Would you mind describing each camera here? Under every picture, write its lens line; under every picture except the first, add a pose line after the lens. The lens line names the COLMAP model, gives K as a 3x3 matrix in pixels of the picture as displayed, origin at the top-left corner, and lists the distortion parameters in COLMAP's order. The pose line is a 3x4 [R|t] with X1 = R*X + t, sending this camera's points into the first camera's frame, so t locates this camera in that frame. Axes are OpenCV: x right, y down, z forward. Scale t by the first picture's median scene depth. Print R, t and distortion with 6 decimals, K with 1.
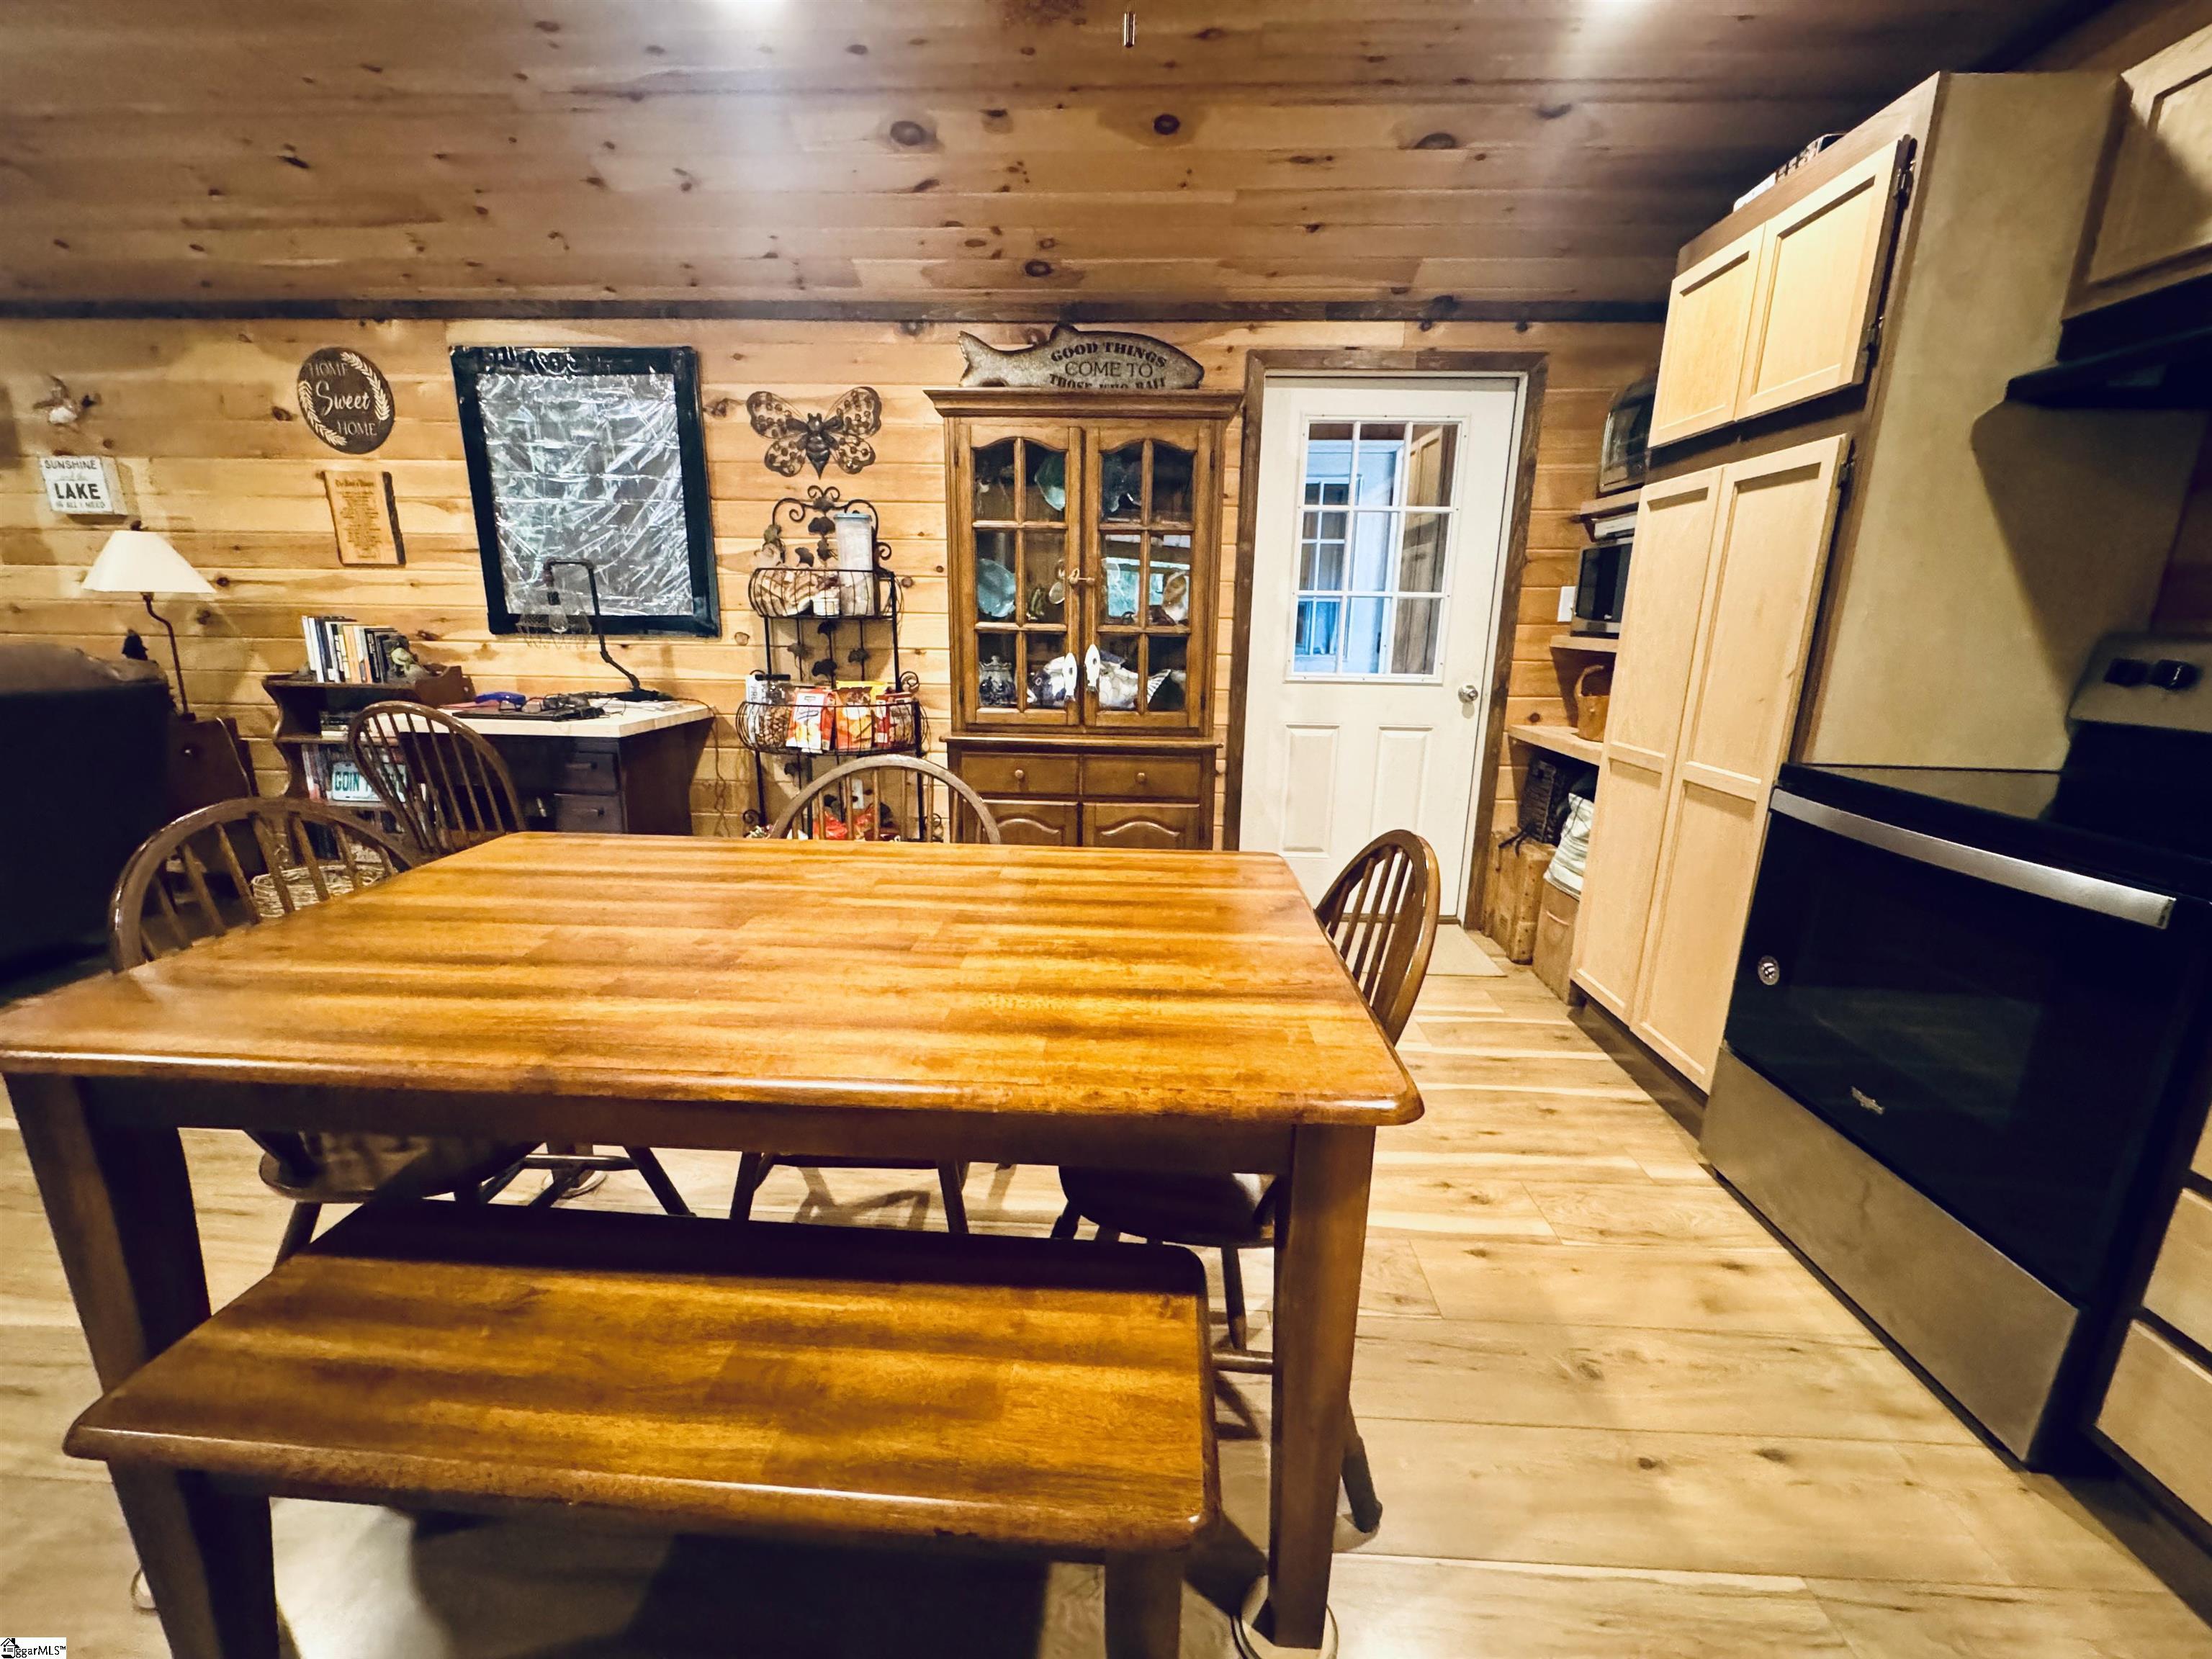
lens RADIAL K [[882.9, 0, 1103.8], [0, 882.9, 828.3], [0, 0, 1]] dist [-0.003898, 0.000017]
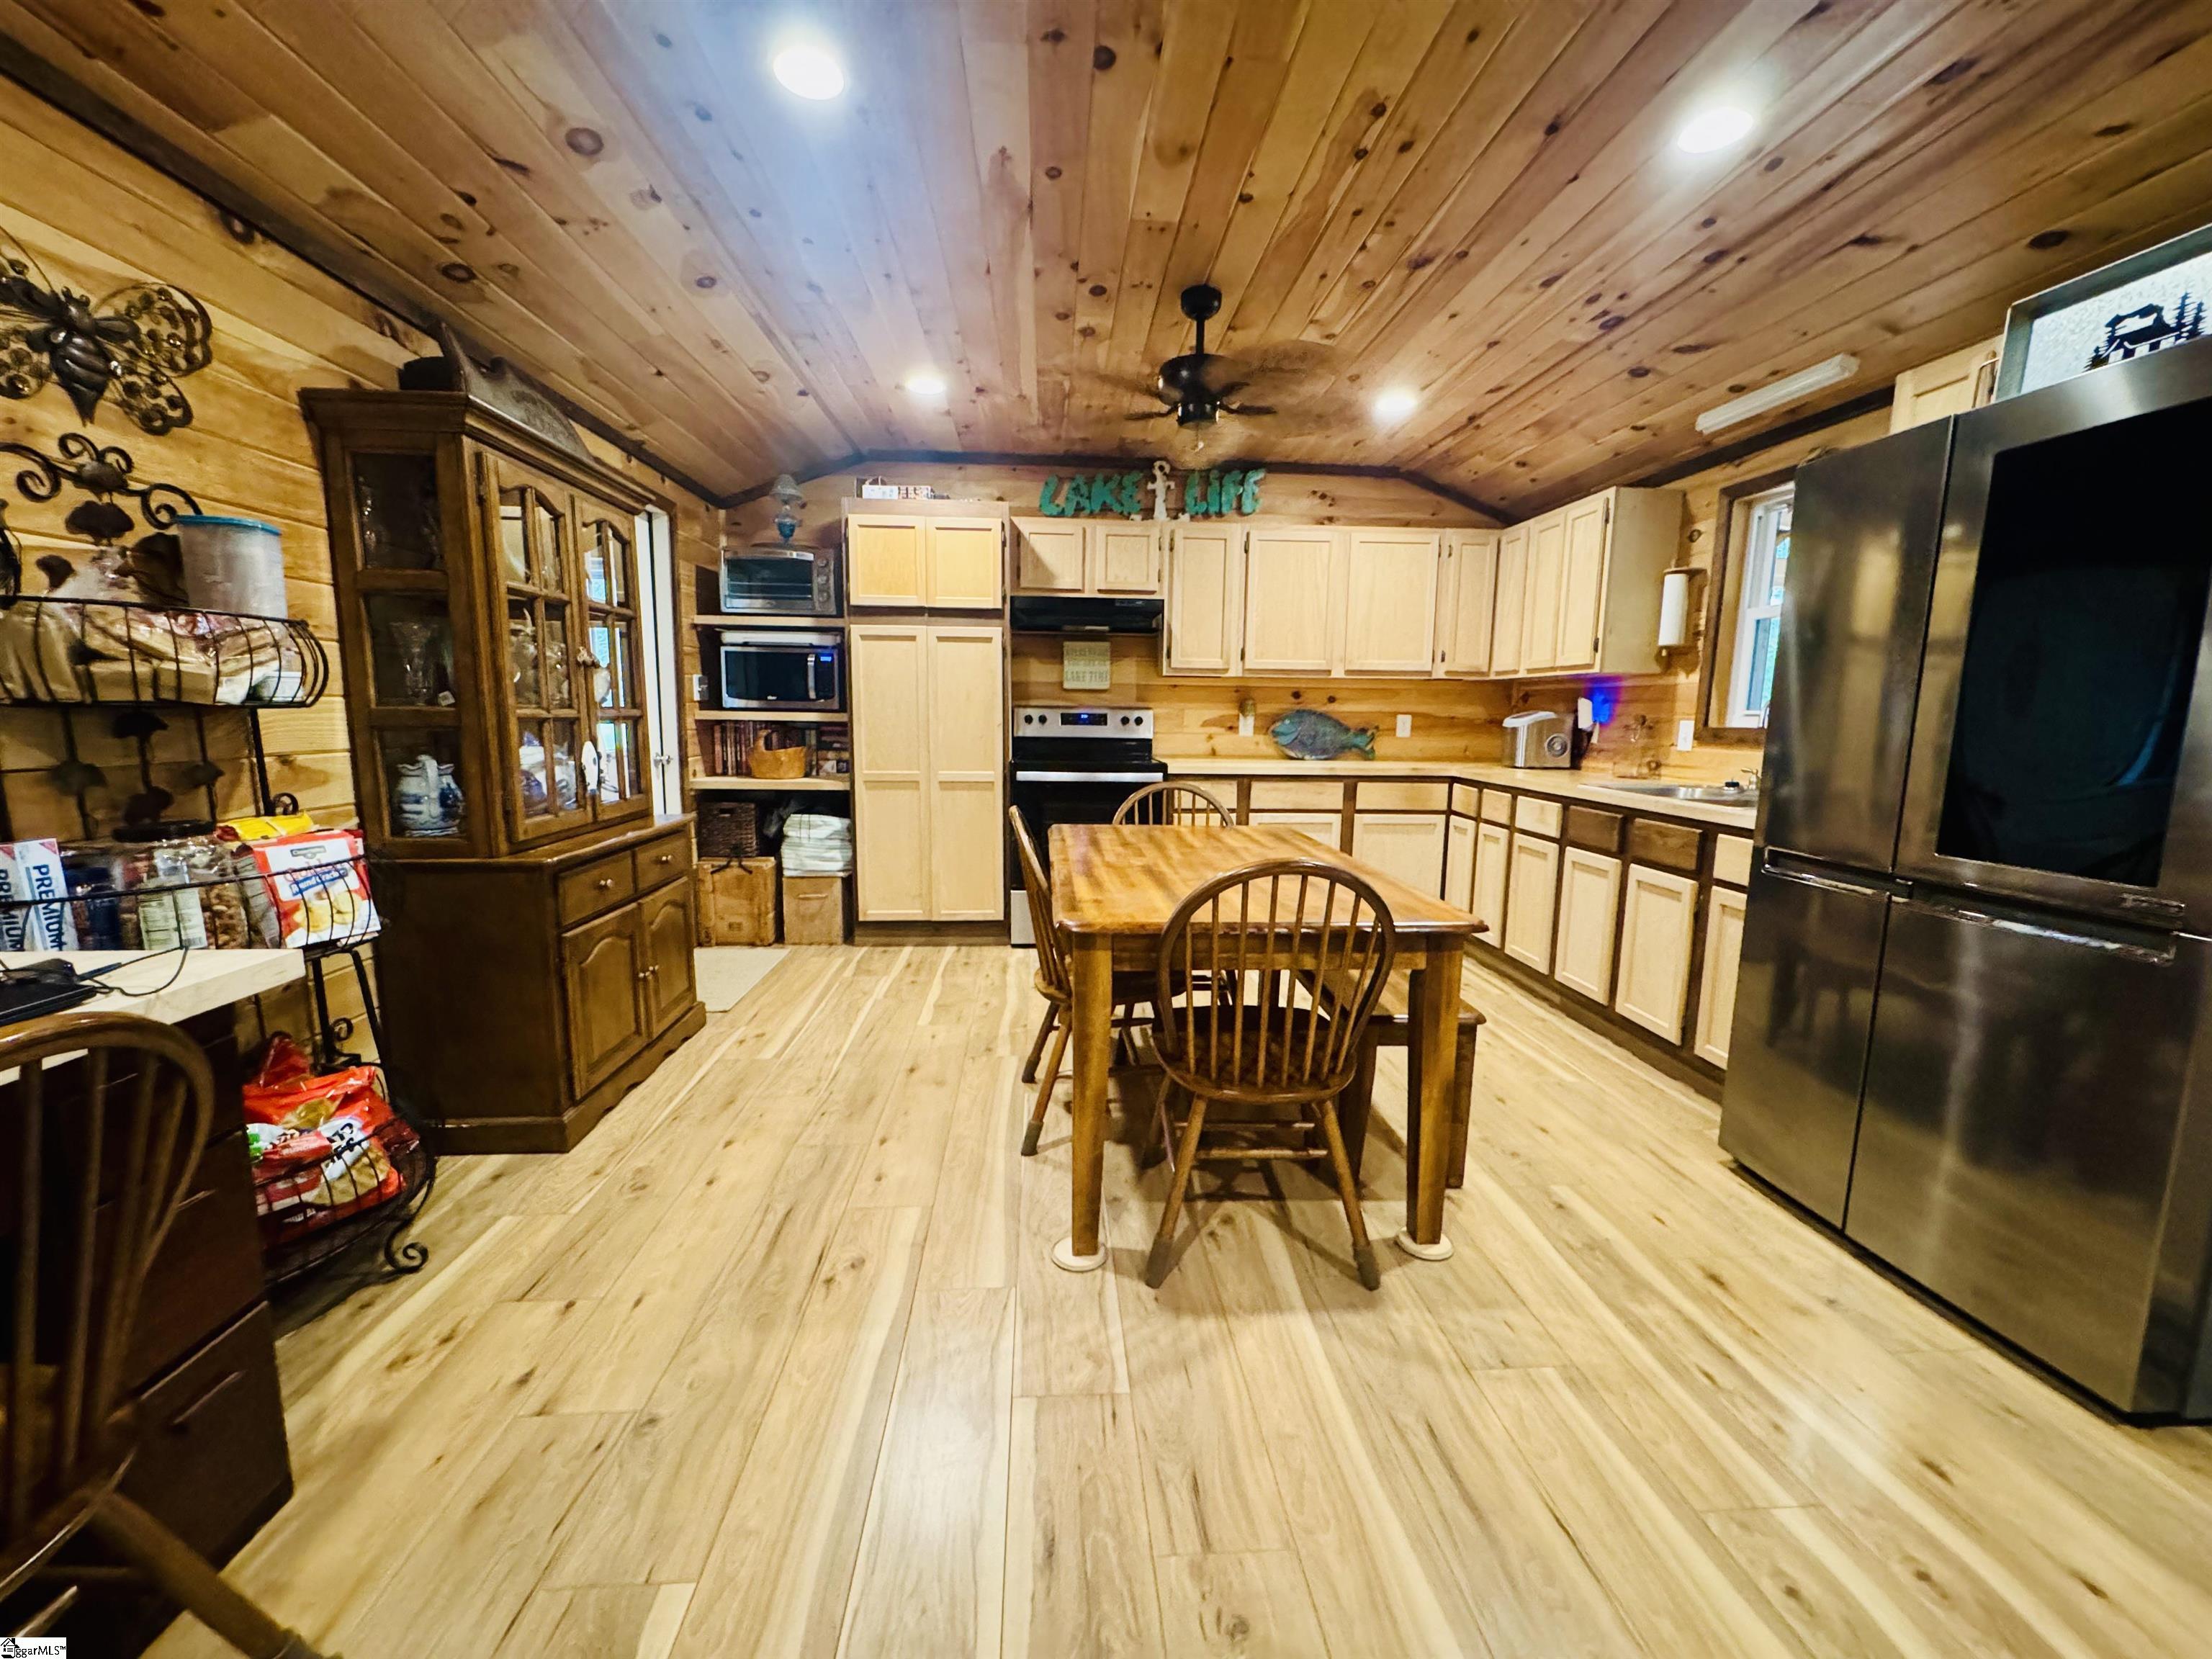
lens RADIAL K [[882.9, 0, 1103.8], [0, 882.9, 828.3], [0, 0, 1]] dist [-0.003898, 0.000017]
pose [[-0.113621, -0.150691, 0.982030, -0.908673], [0.219315, 0.960244, 0.172723, -0.145362], [-0.969016, 0.234999, -0.076055, 0.554658]]
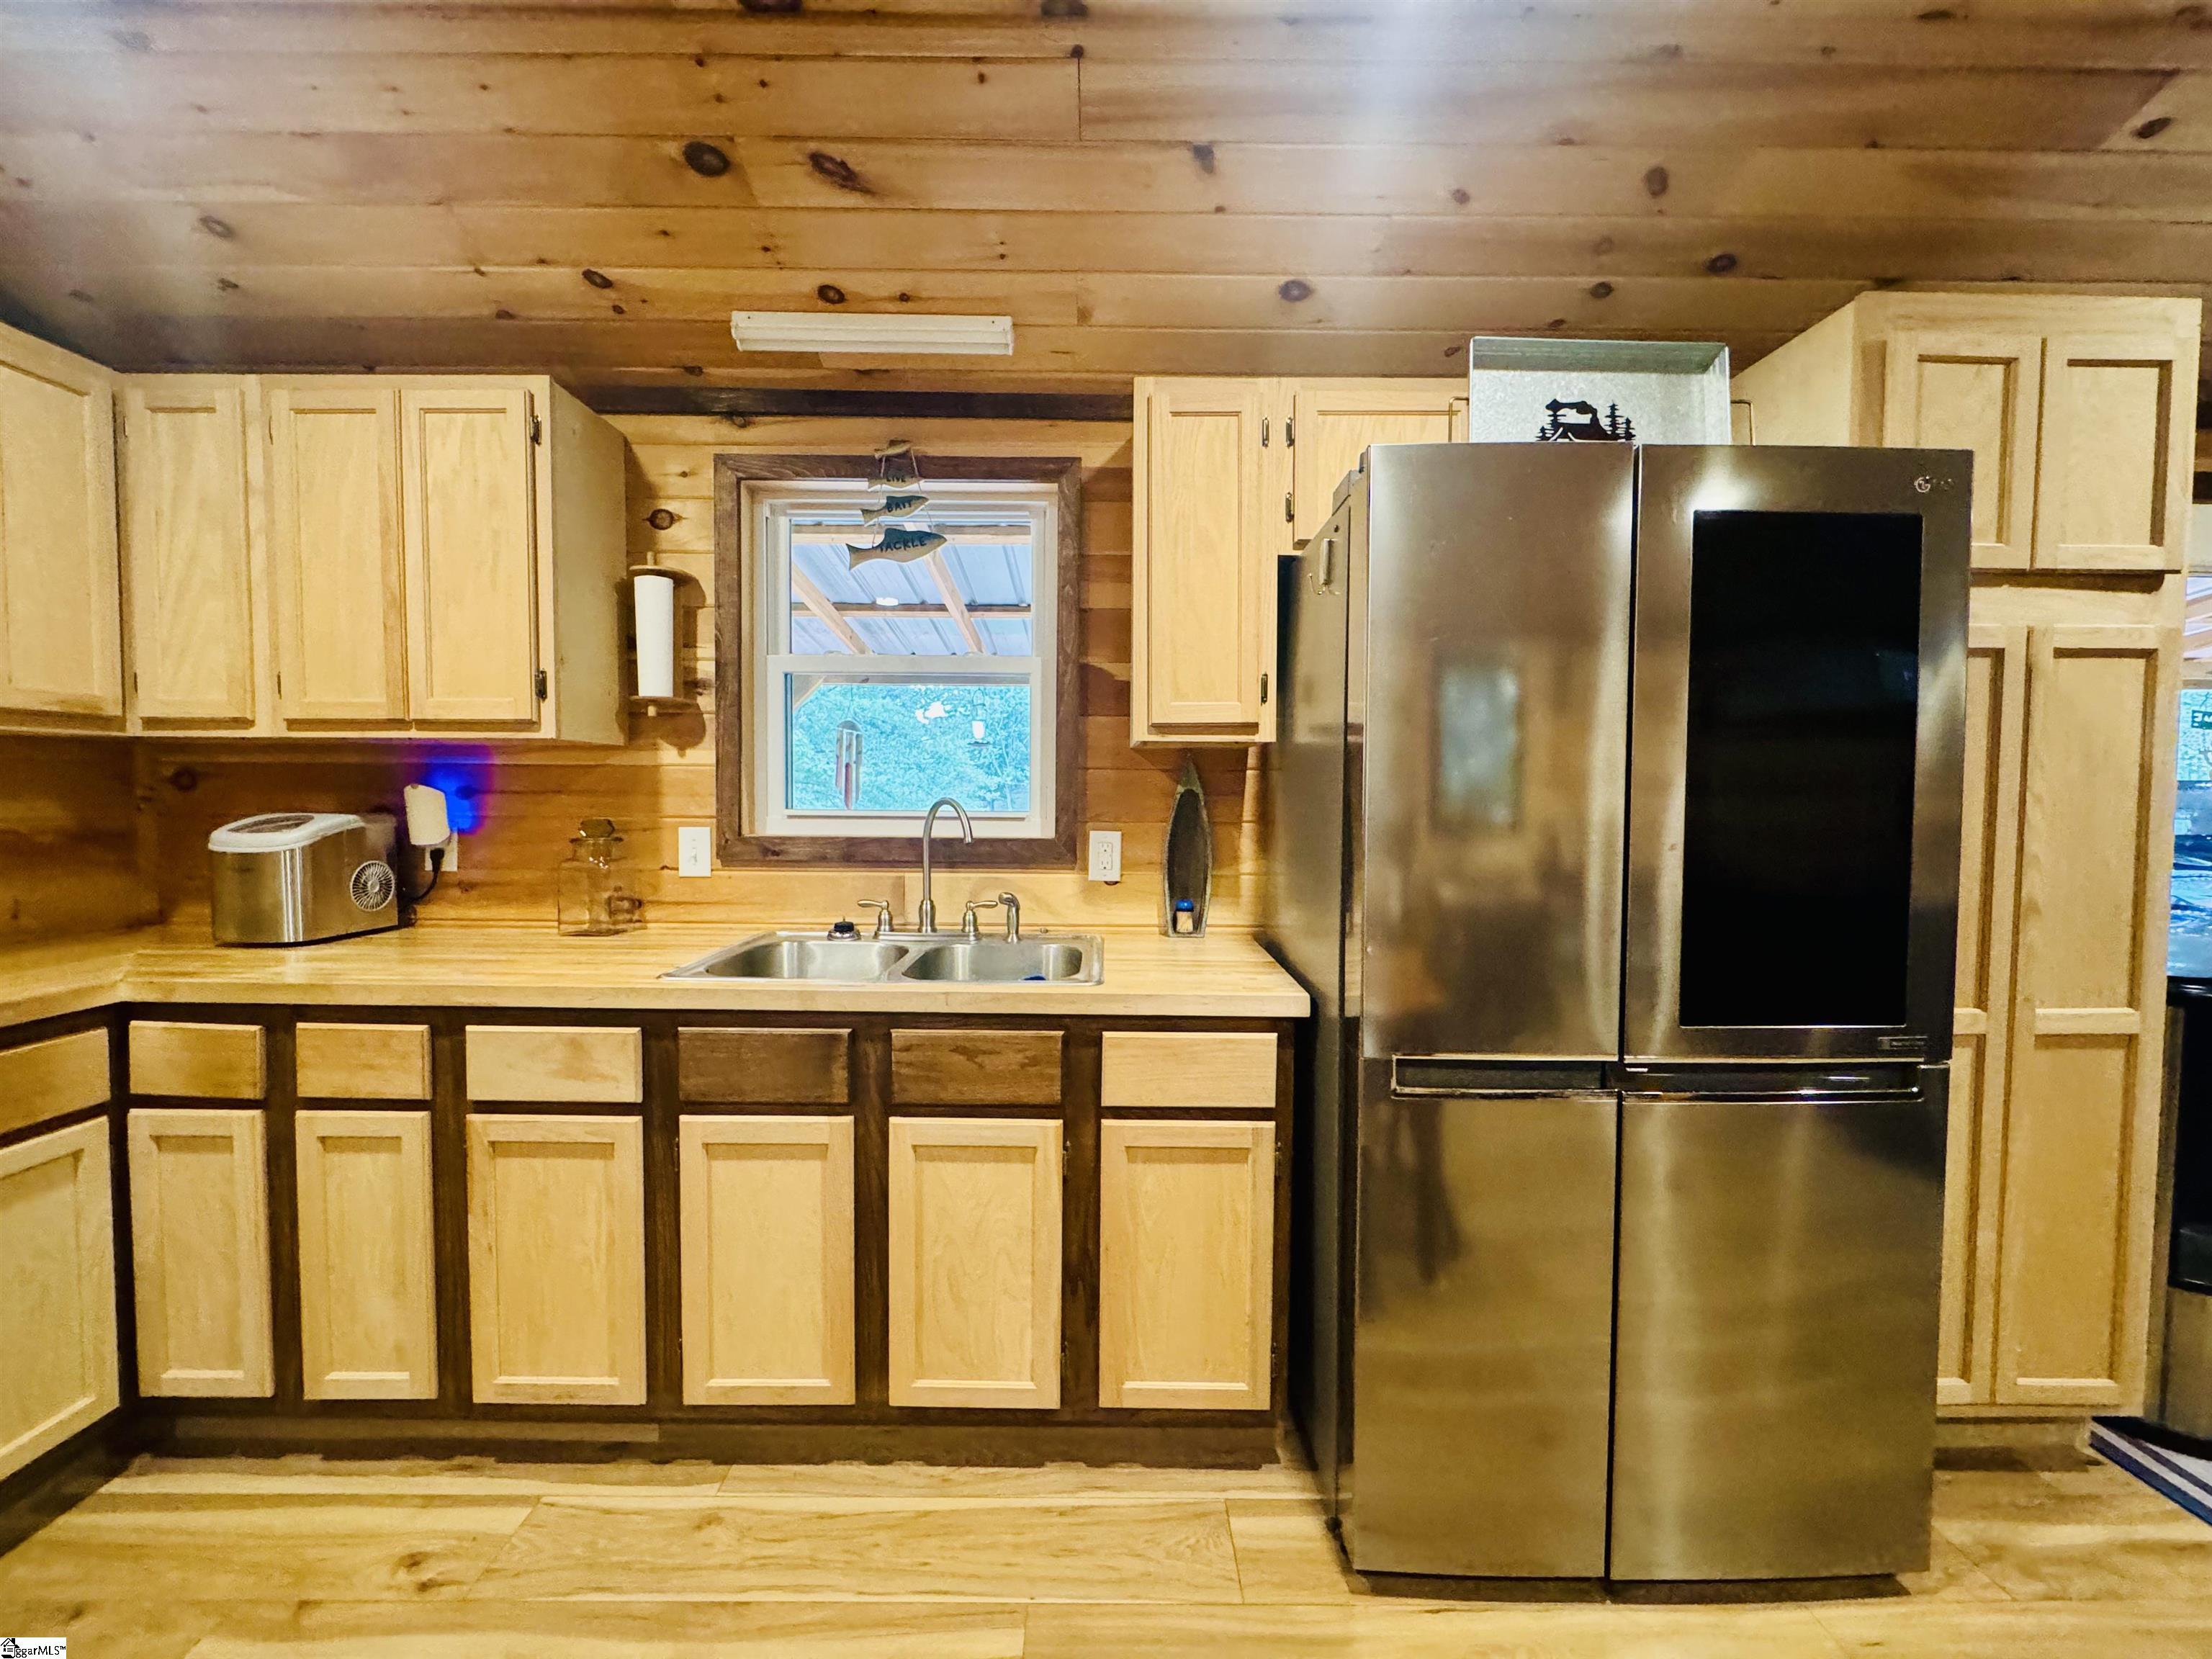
lens RADIAL K [[882.9, 0, 1103.8], [0, 882.9, 828.3], [0, 0, 1]] dist [-0.003898, 0.000017]
pose [[-0.998522, -0.021473, -0.049918, -0.120761], [-0.034457, 0.960518, 0.276077, -0.114357], [0.042019, 0.277389, -0.959838, 0.369115]]
